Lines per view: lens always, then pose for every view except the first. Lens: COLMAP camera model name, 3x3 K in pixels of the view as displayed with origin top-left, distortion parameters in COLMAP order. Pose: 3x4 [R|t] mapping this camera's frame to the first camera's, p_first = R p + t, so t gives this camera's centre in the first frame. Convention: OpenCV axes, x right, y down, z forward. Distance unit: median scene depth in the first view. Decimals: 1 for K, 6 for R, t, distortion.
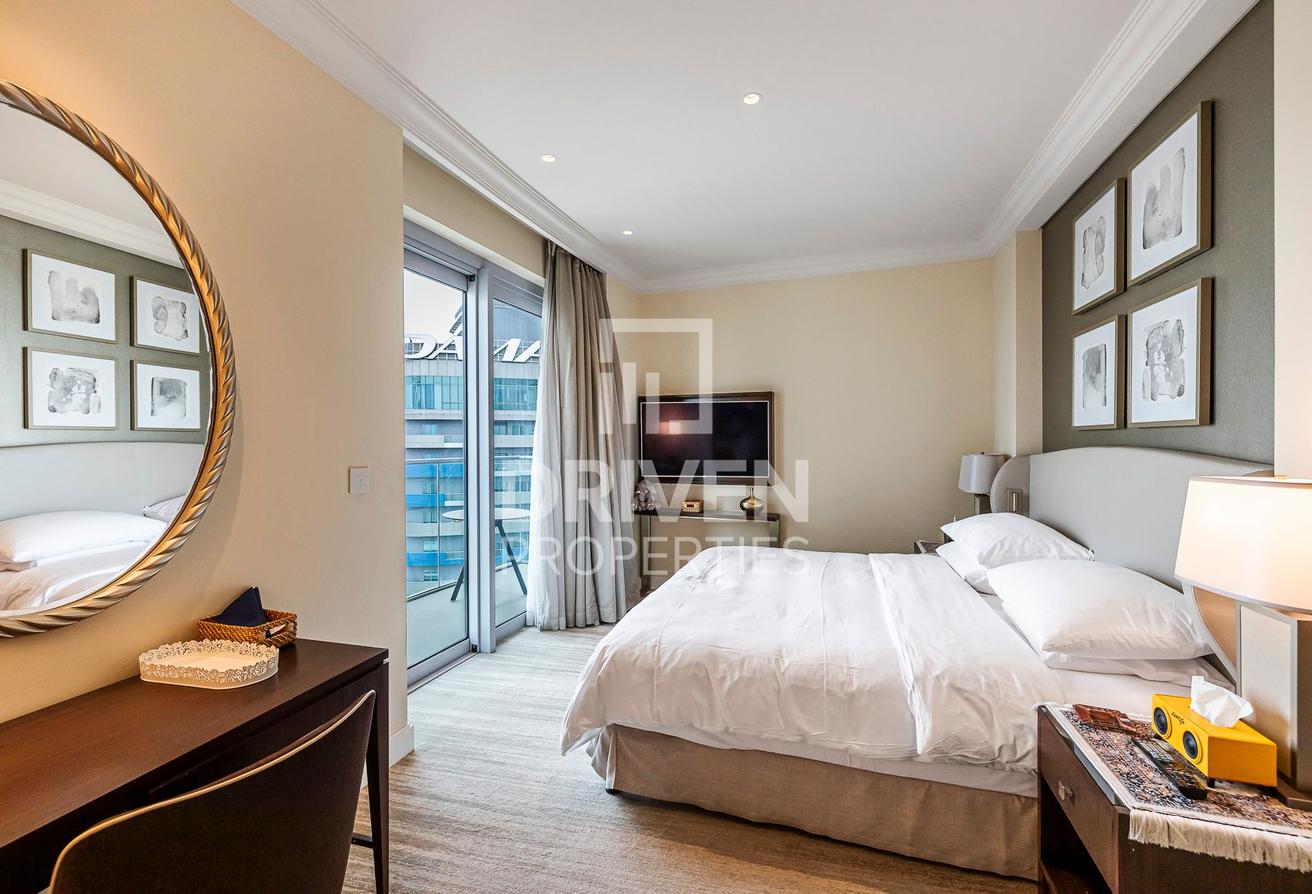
lens RADIAL K [[553.4, 0, 650.9], [0, 553.4, 454.1], [0, 0, 1]] dist [-0.000082, 0.000039]
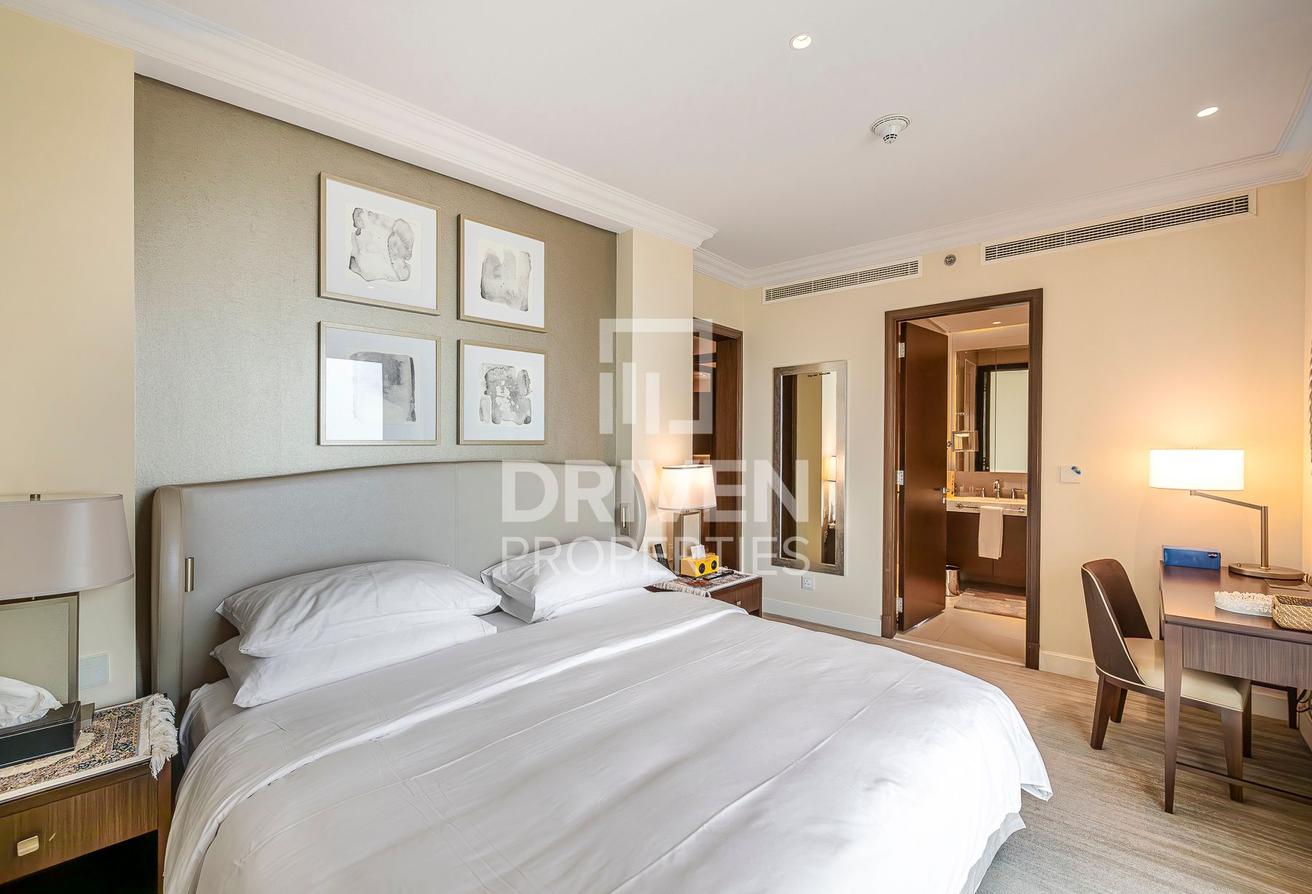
lens RADIAL K [[553.4, 0, 658.9], [0, 553.4, 452.0], [0, 0, 1]] dist [-0.000082, 0.000039]
pose [[-0.889526, 0.004819, 0.456859, -0.004233], [0.021682, 0.999263, 0.031676, -0.066573], [-0.456370, 0.038082, -0.888975, 2.034979]]
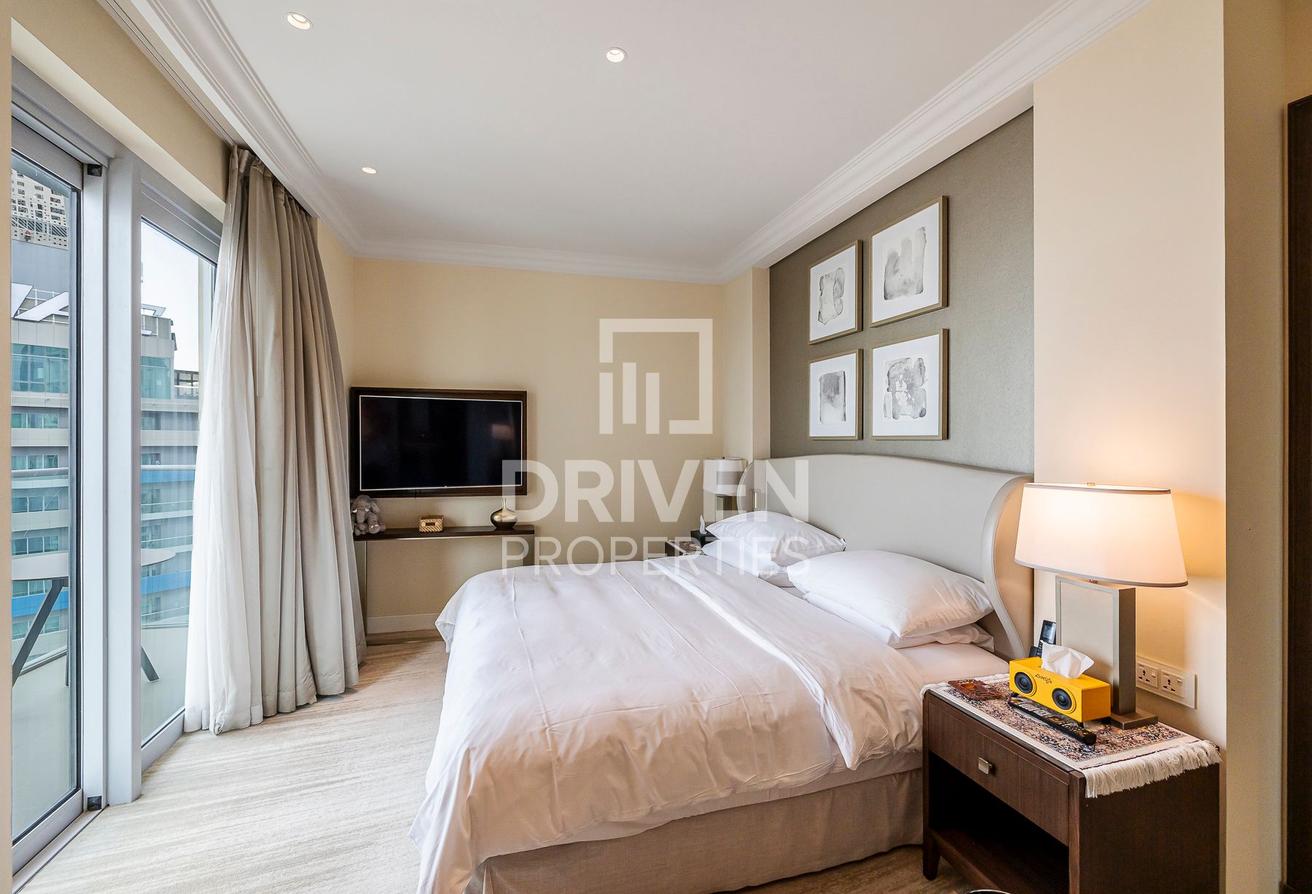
lens RADIAL K [[553.4, 0, 654.5], [0, 553.4, 446.6], [0, 0, 1]] dist [-0.000082, 0.000039]
pose [[0.812259, 0.000423, 0.583297, -0.299992], [0.006365, 0.999934, -0.009588, -0.025269], [-0.583263, 0.011501, 0.812202, 0.297929]]
